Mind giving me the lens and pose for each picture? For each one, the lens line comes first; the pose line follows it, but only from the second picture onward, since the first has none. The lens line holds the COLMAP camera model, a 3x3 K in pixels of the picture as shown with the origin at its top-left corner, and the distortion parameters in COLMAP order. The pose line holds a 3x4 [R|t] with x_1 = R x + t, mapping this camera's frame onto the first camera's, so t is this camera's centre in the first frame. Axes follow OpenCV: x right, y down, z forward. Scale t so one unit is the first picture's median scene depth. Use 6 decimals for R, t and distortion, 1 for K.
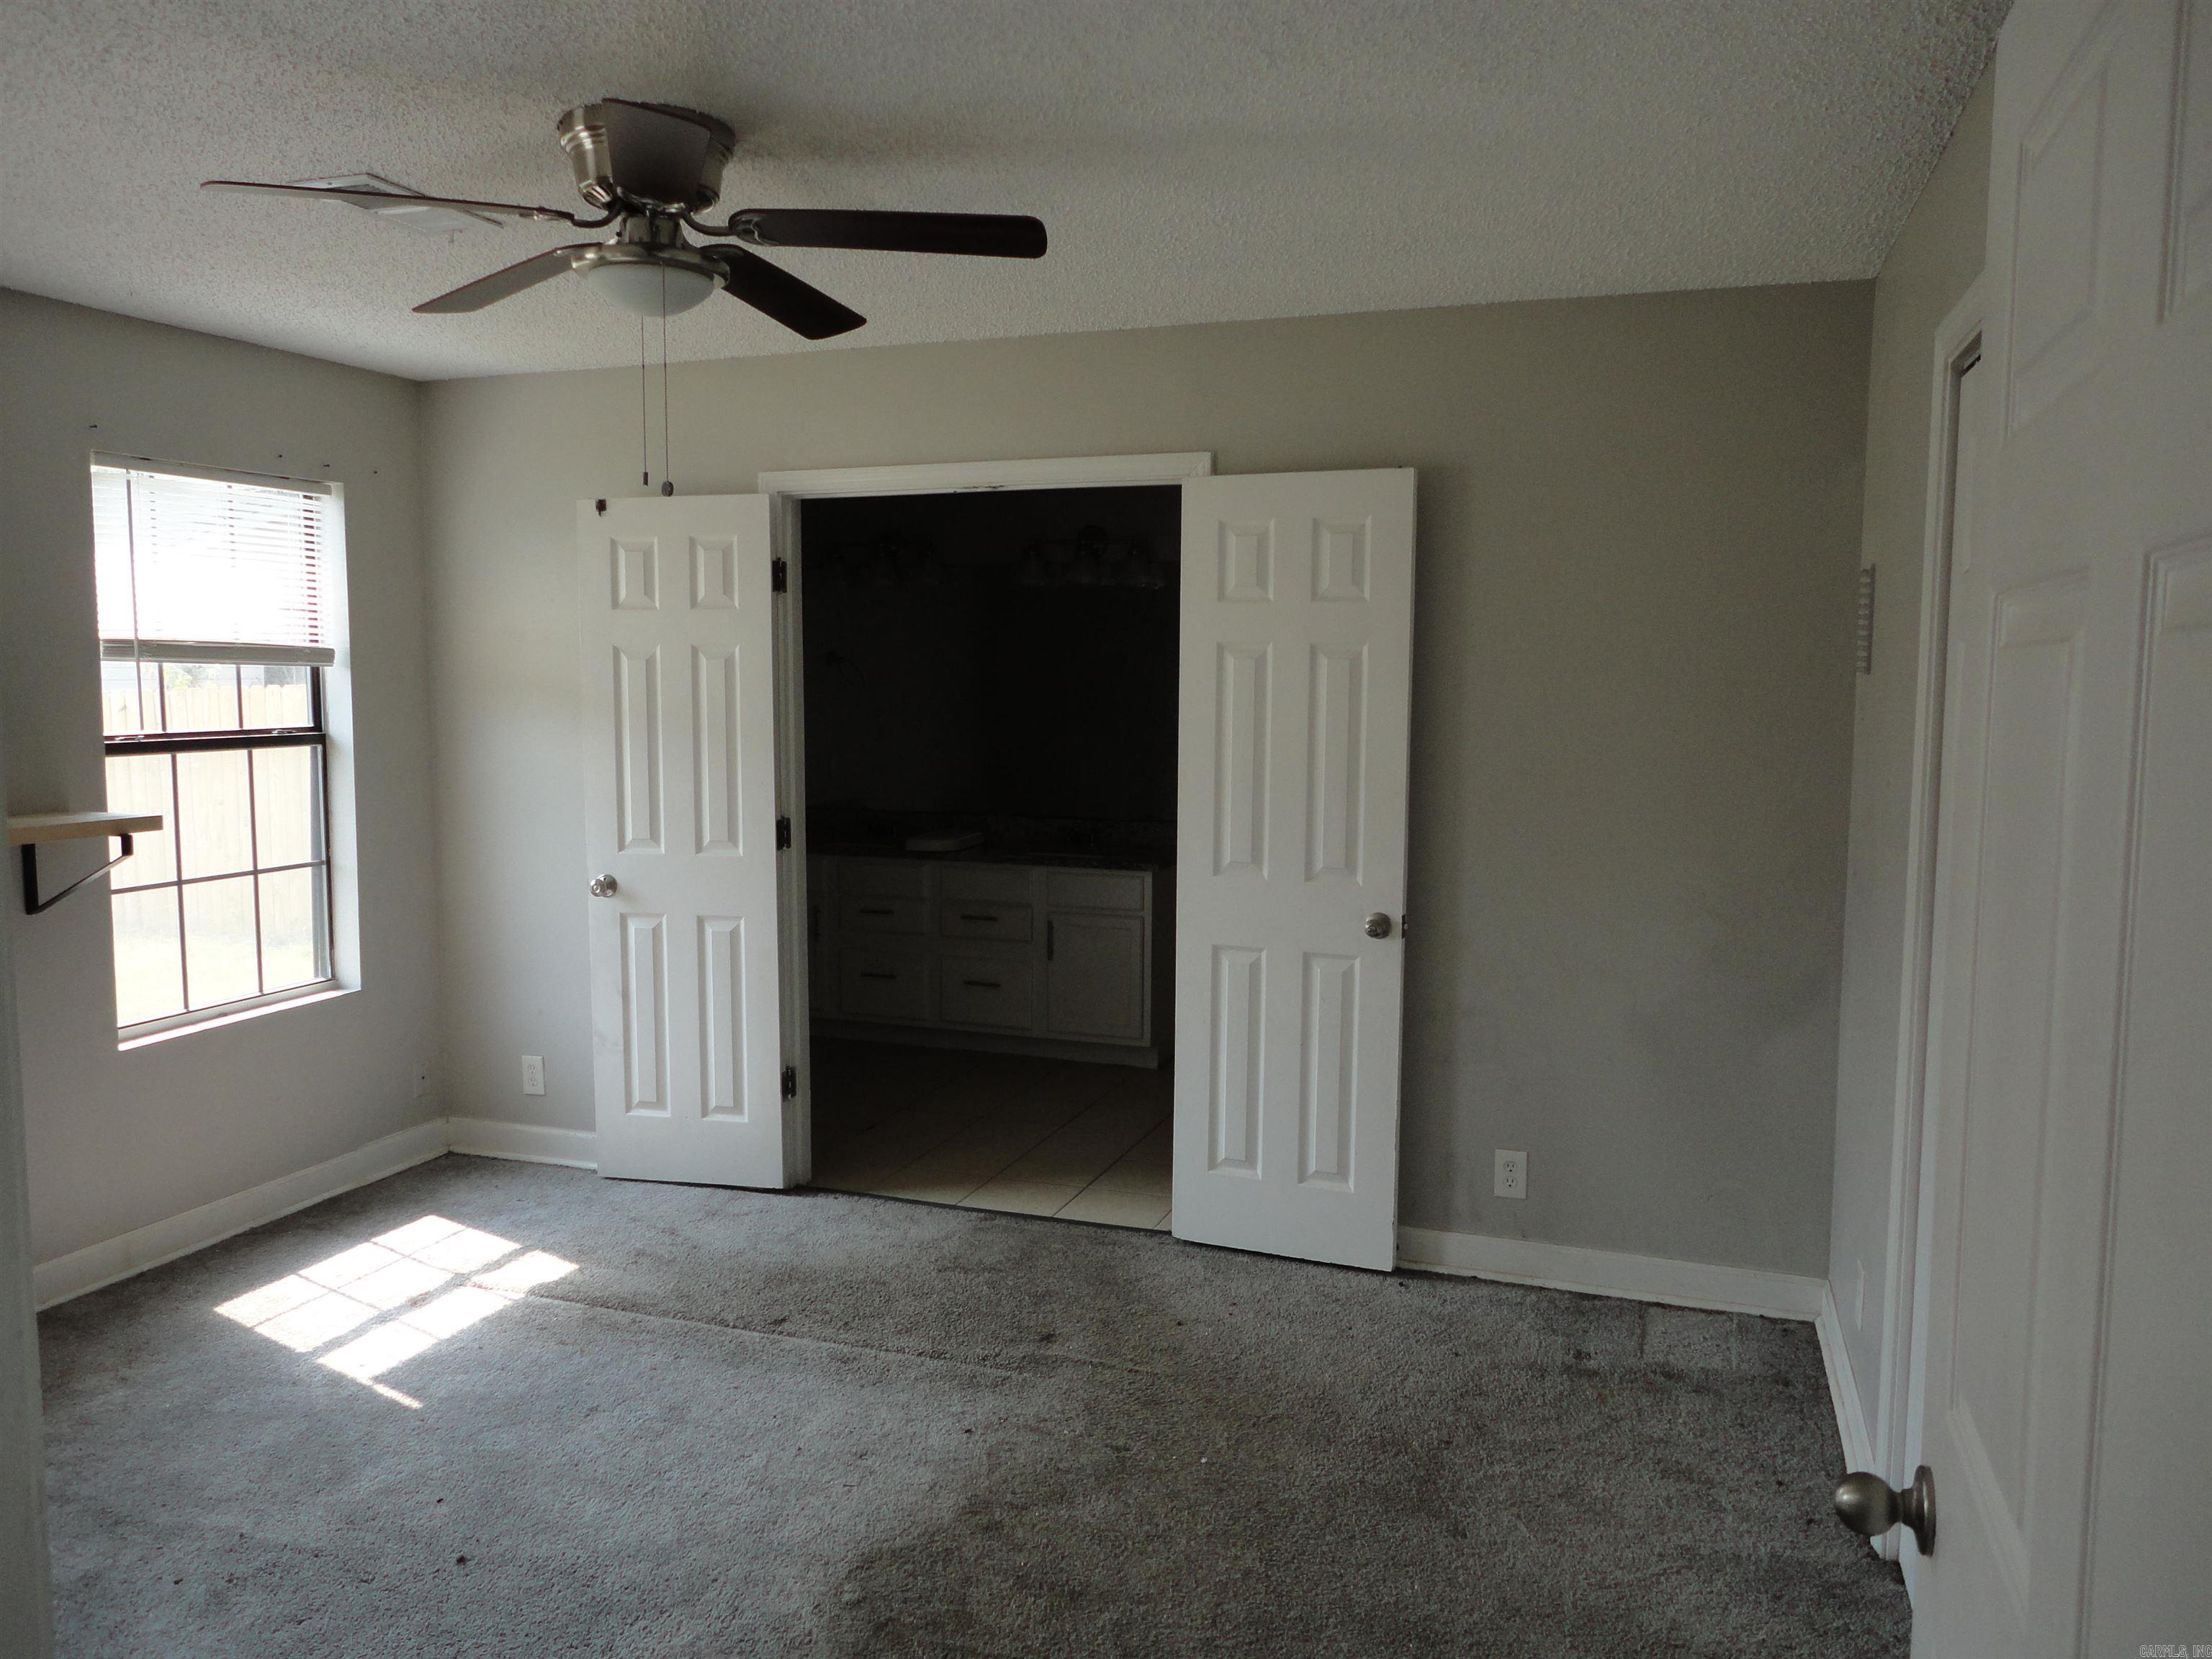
lens RADIAL K [[1629.9, 0, 1099.7], [0, 1629.9, 817.6], [0, 0, 1]] dist [-0.012191, -0.000686]
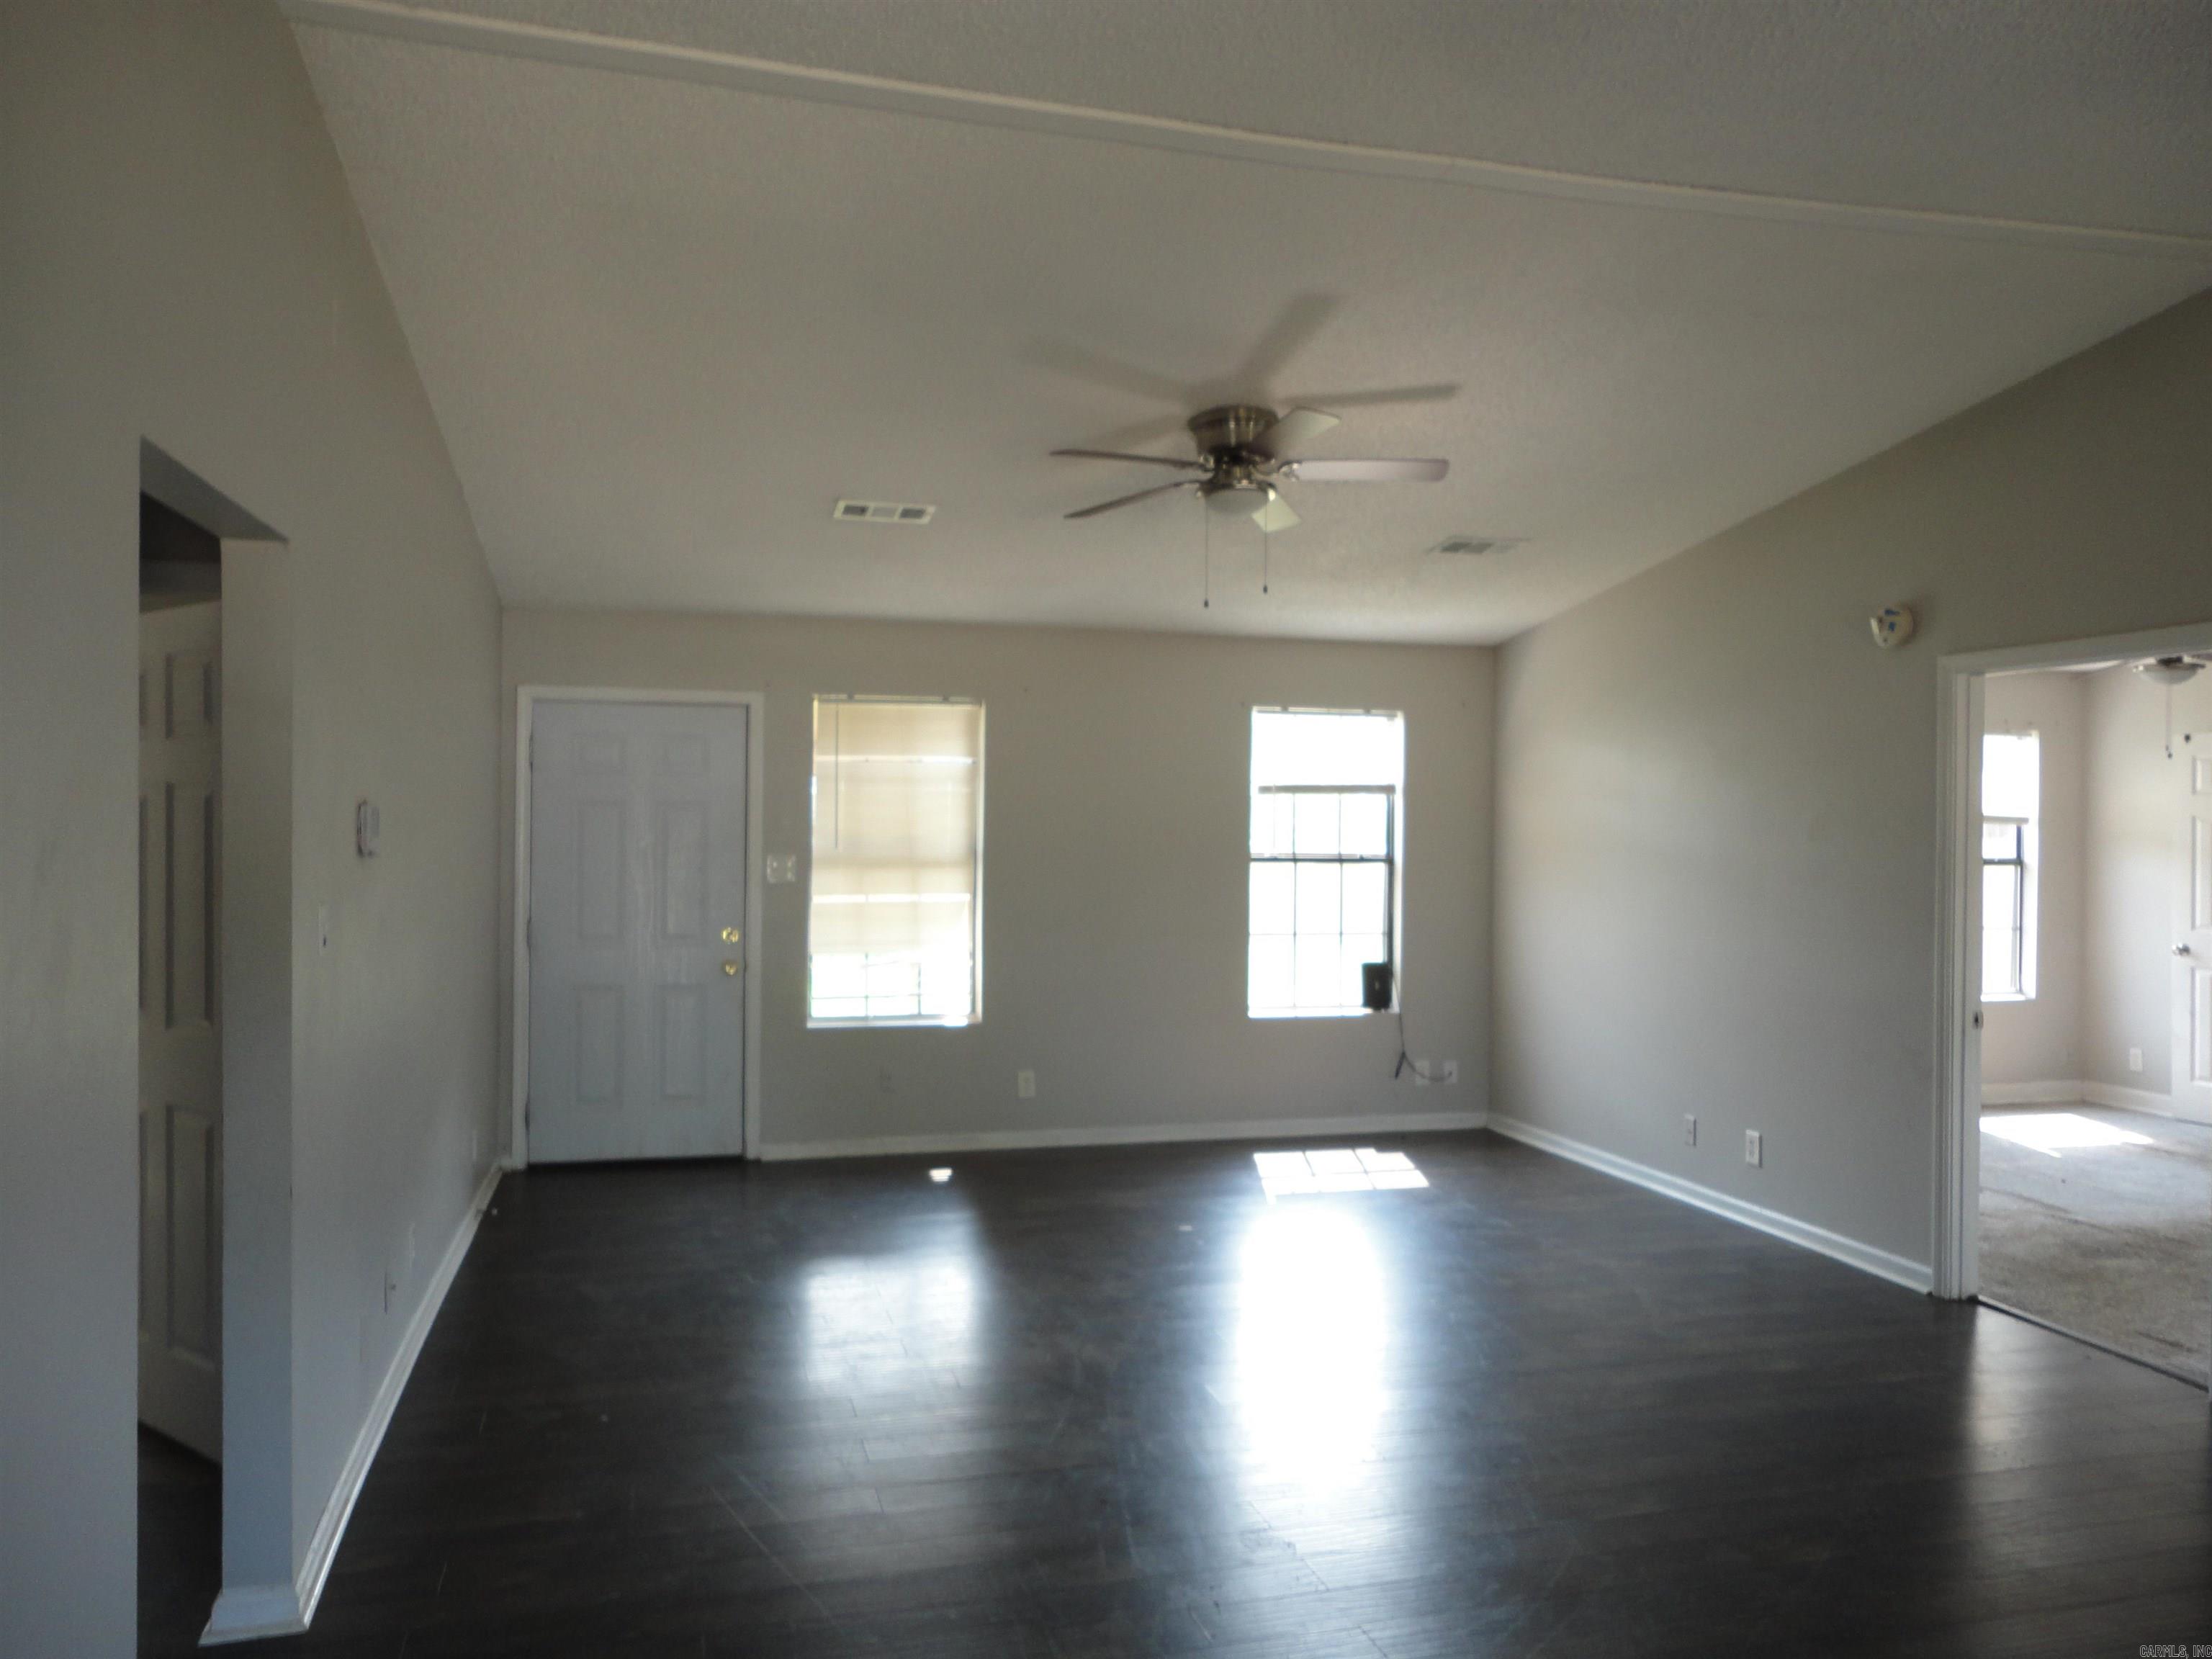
lens RADIAL K [[1629.9, 0, 1102.1], [0, 1629.9, 813.6], [0, 0, 1]] dist [-0.012191, -0.000686]
pose [[0.576147, 0.002627, -0.817342, 0.456822], [-0.081546, 0.995190, -0.054284, 0.085225], [0.813268, 0.097927, 0.573590, -0.974024]]
